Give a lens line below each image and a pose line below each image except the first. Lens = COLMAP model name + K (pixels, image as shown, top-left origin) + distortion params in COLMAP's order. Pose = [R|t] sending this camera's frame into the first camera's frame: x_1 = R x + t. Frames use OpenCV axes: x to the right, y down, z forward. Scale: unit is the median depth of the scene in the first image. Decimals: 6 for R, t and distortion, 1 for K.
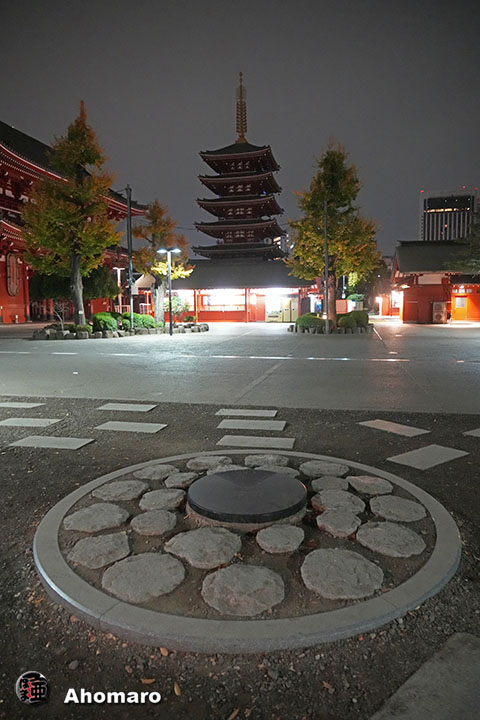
lens RADIAL K [[479.1, 0, 239.9], [0, 479.1, 343.4], [0, 0, 1]] dist [-0.037085, -0.002764]
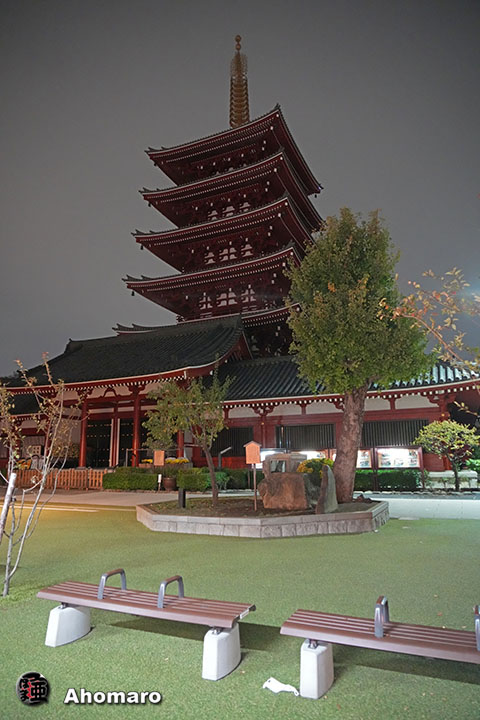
lens RADIAL K [[479.1, 0, 239.9], [0, 479.1, 343.4], [0, 0, 1]] dist [-0.037085, -0.002764]
pose [[0.973755, -0.053744, -0.221164, 0.108770], [-0.020961, 0.946415, -0.322273, -0.044013], [0.226633, 0.318450, 0.920449, 0.598394]]
